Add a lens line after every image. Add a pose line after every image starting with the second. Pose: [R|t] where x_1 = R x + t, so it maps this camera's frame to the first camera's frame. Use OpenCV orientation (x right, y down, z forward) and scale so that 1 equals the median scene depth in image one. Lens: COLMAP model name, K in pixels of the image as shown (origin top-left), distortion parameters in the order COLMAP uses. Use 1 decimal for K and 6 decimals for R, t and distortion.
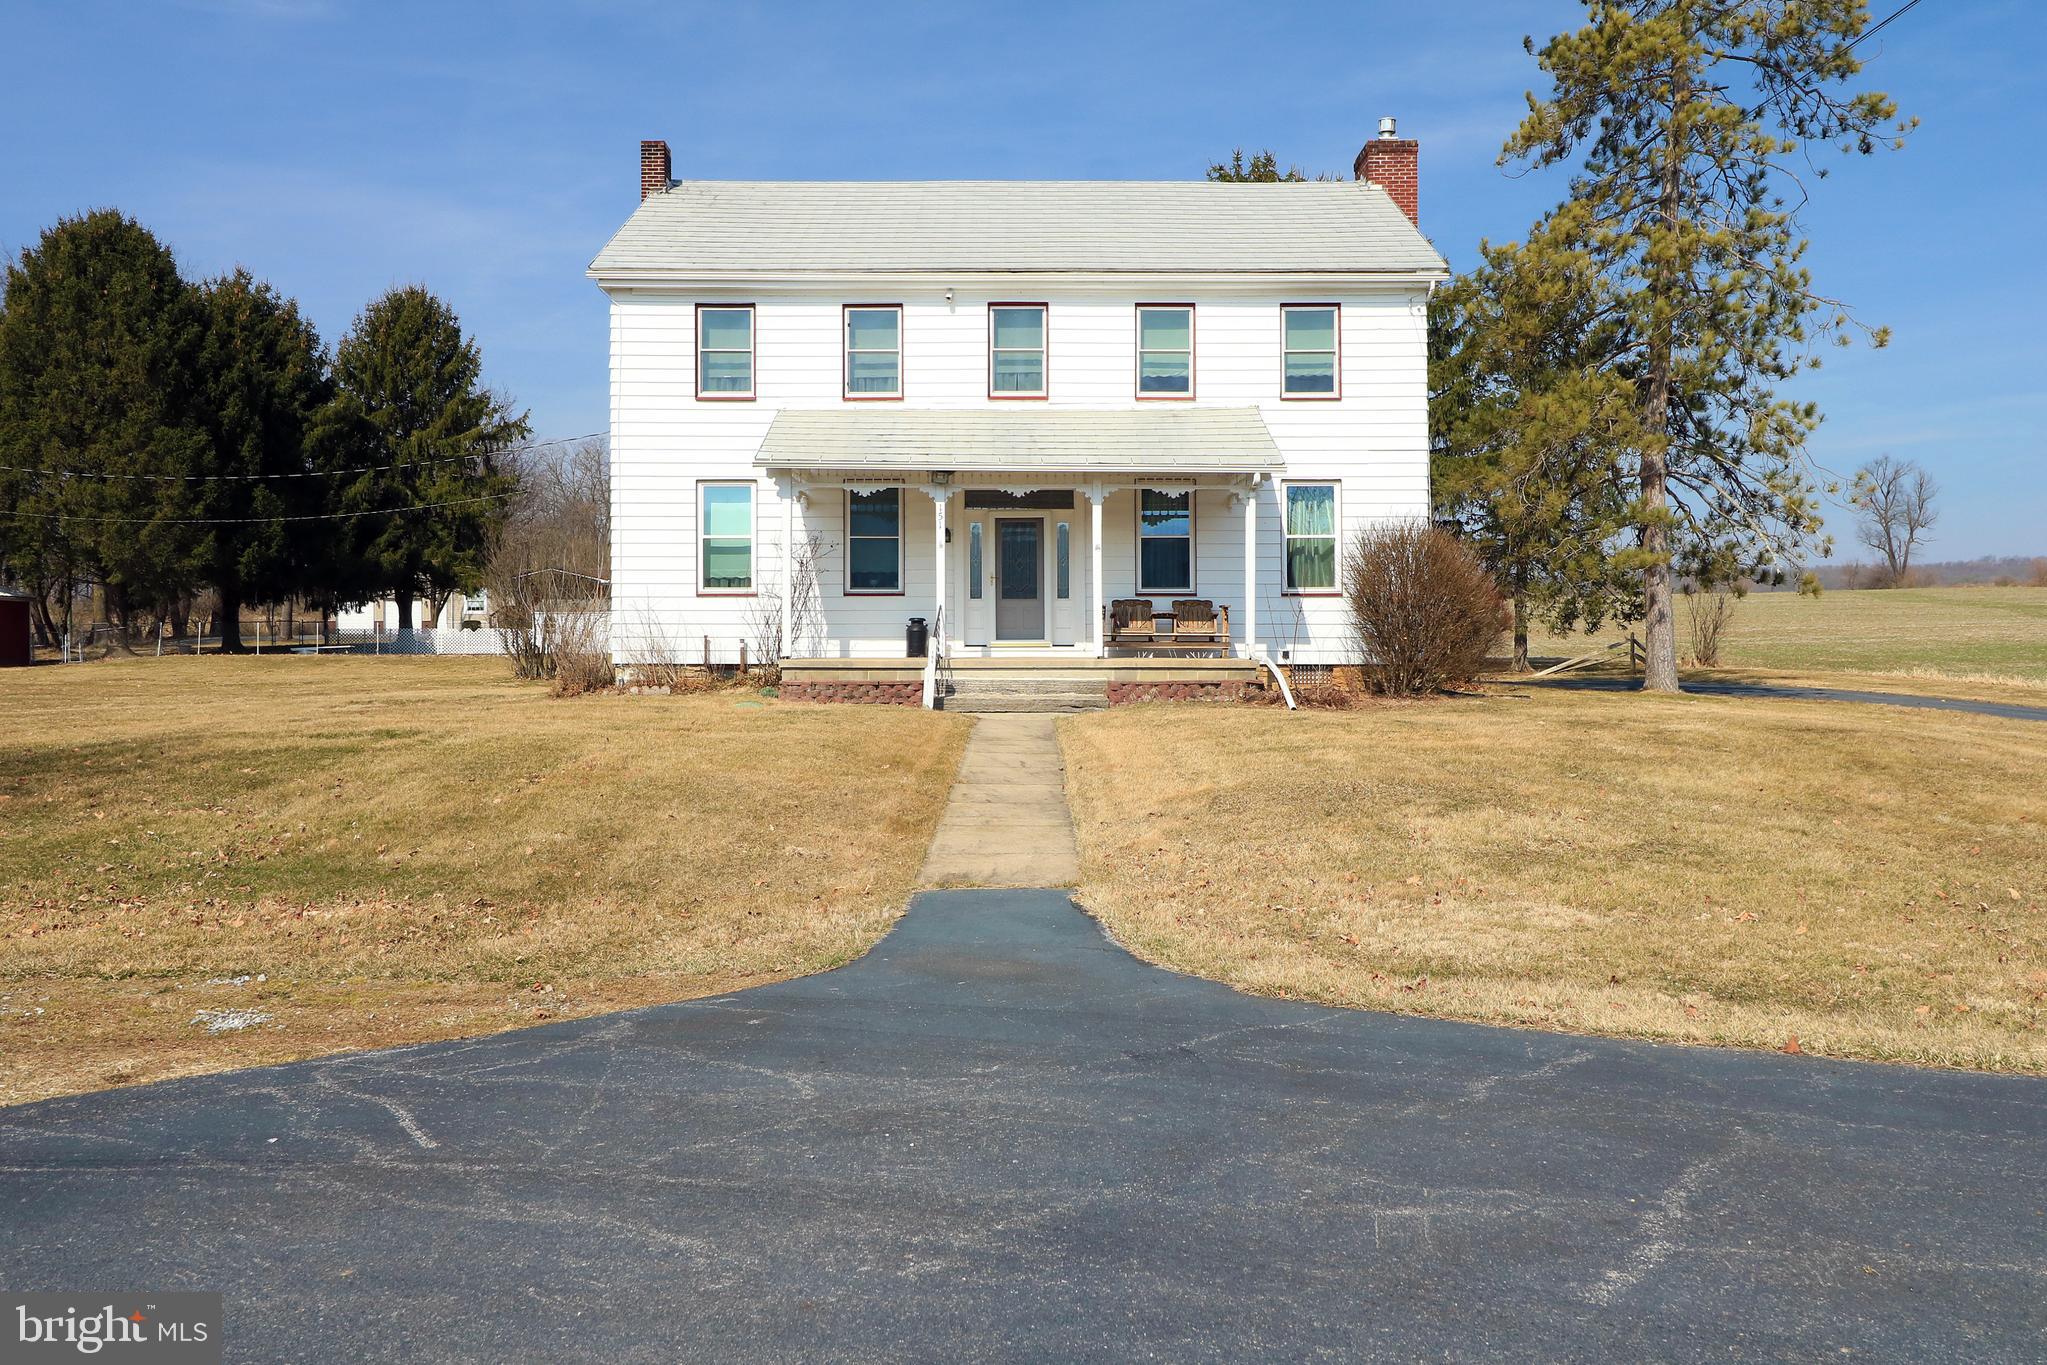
lens RADIAL K [[1618.3, 0, 1023.5], [0, 1618.3, 682.5], [0, 0, 1]] dist [0.010741, 0.008042]
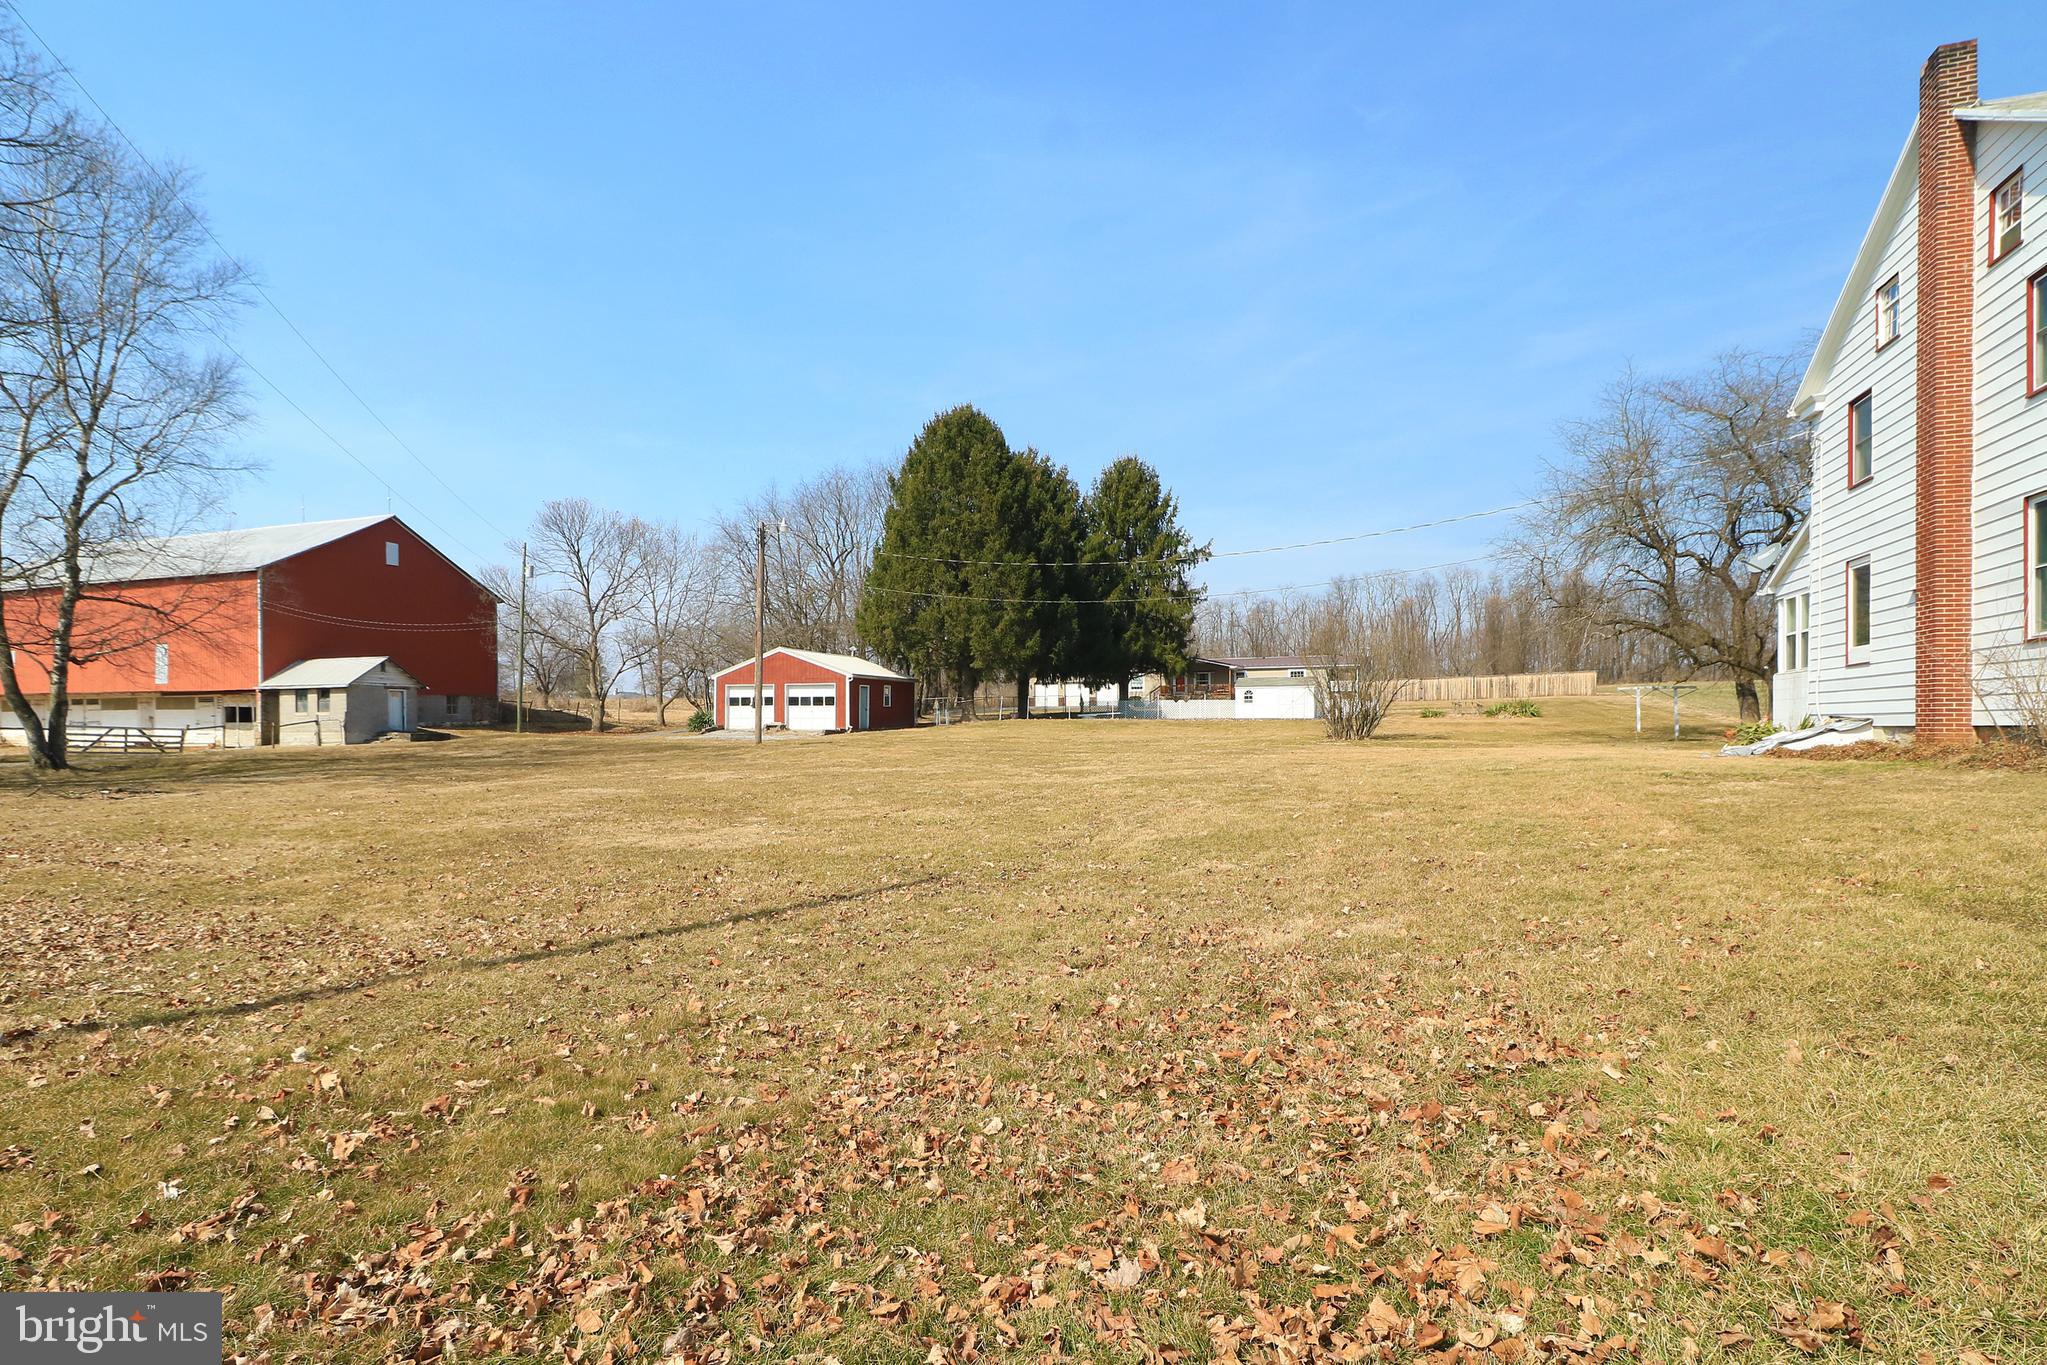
lens RADIAL K [[1022.2, 0, 1018.2], [0, 1022.2, 721.8], [0, 0, 1]] dist [0.004655, 0.001242]
pose [[0.942324, -0.000175, -0.334702, -0.555959], [-0.005196, 0.999872, -0.015152, -0.004835], [0.334662, 0.016017, 0.942202, 0.459656]]
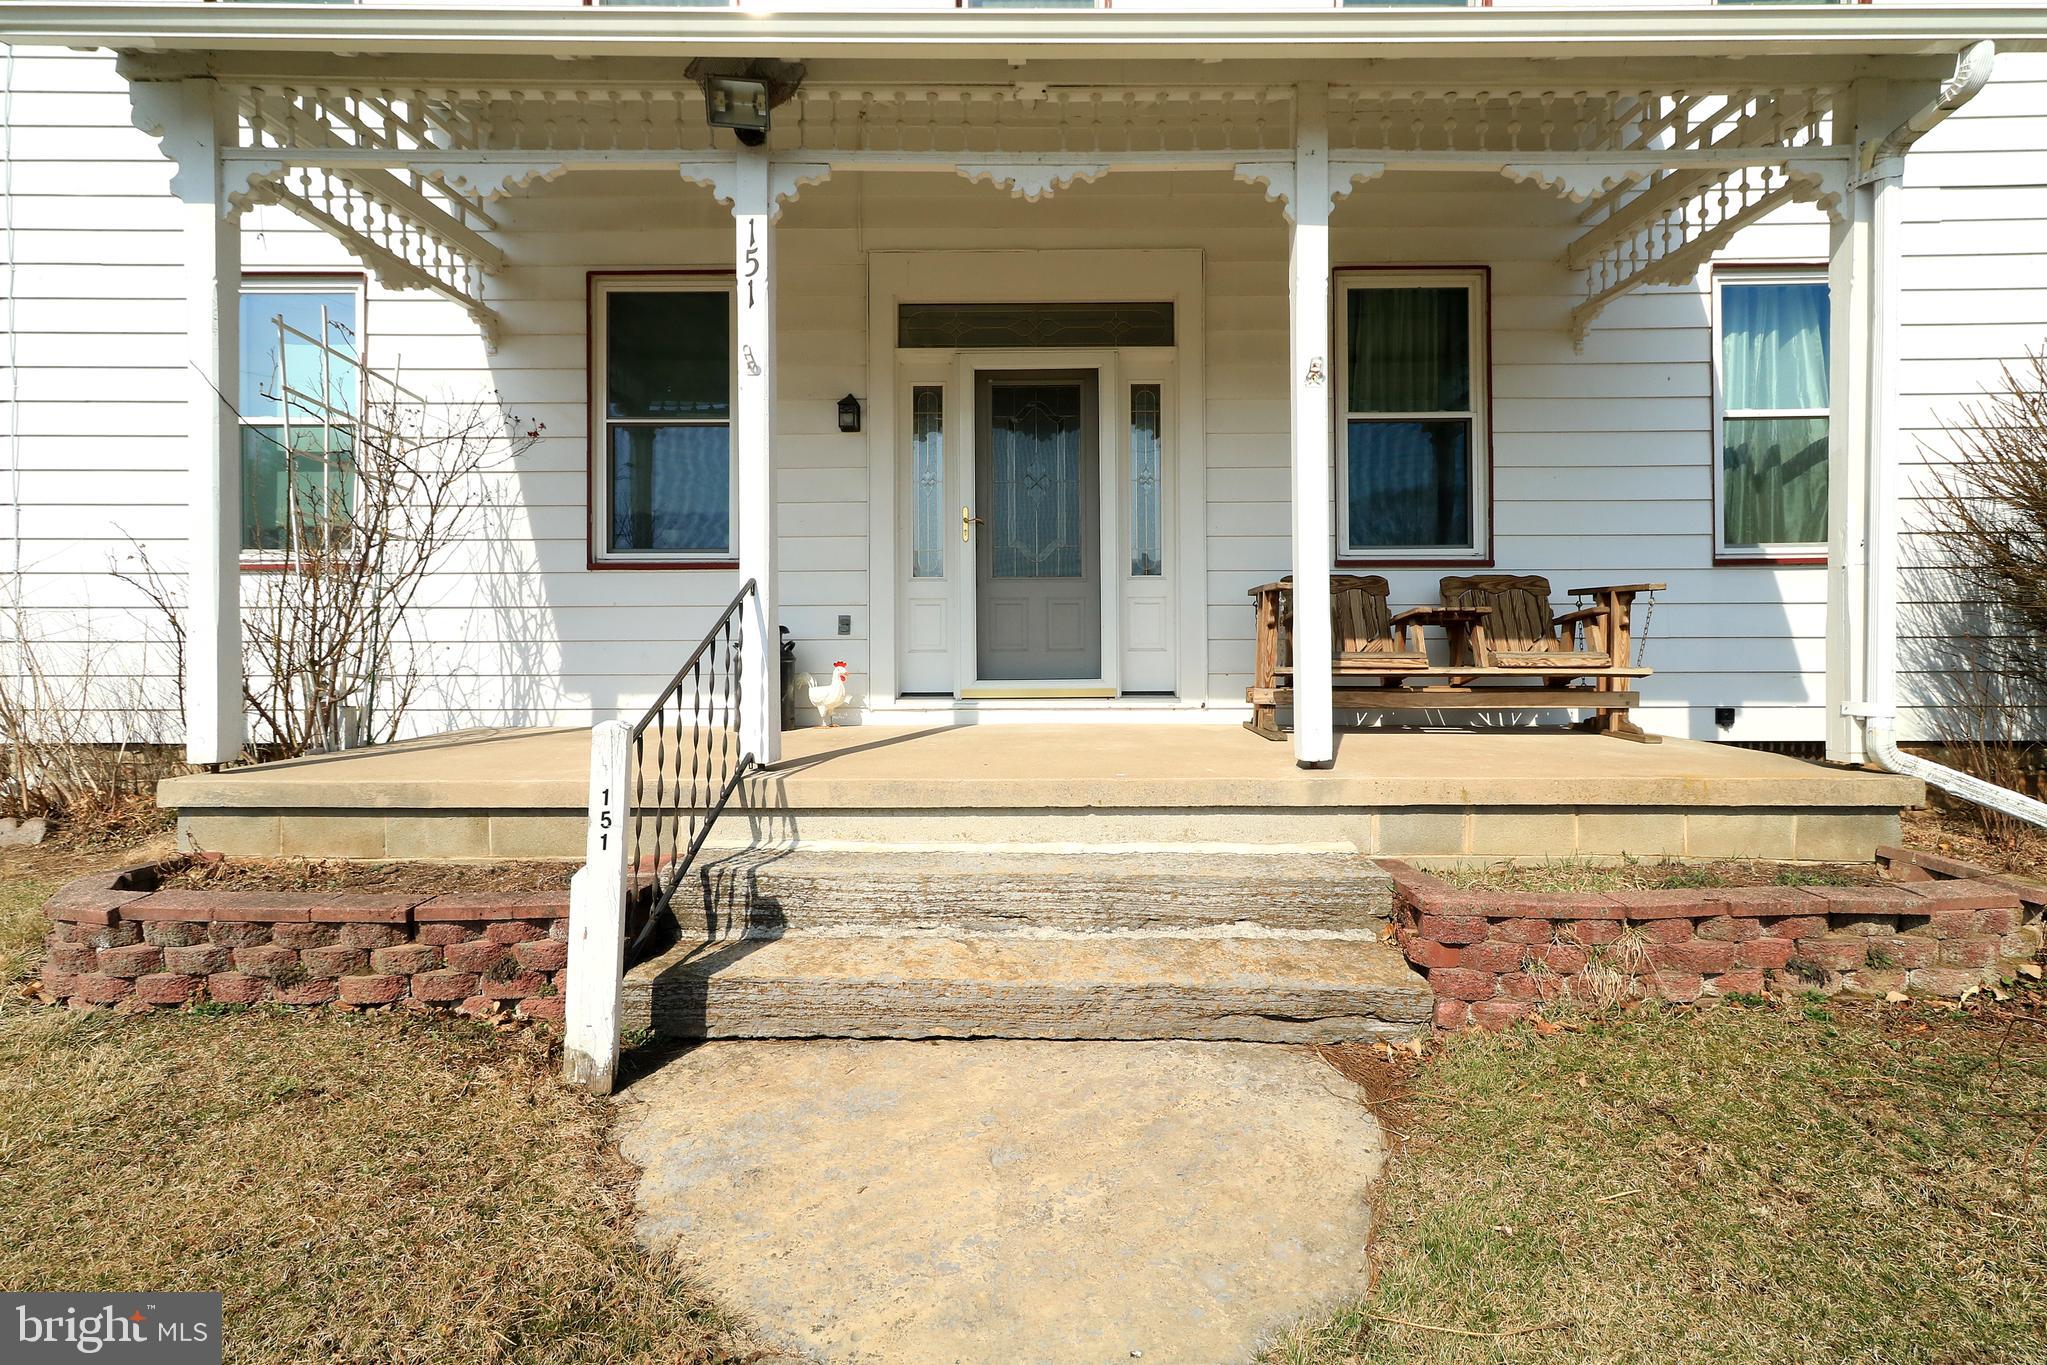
lens RADIAL K [[996.3, 0, 1023.5], [0, 996.3, 682.5], [0, 0, 1]] dist [0.001185, 0.000232]
pose [[0.999905, -0.000560, -0.013757, -0.001882], [0.000821, 0.999821, 0.018920, -0.030405], [0.013744, -0.018930, 0.999726, 0.758883]]
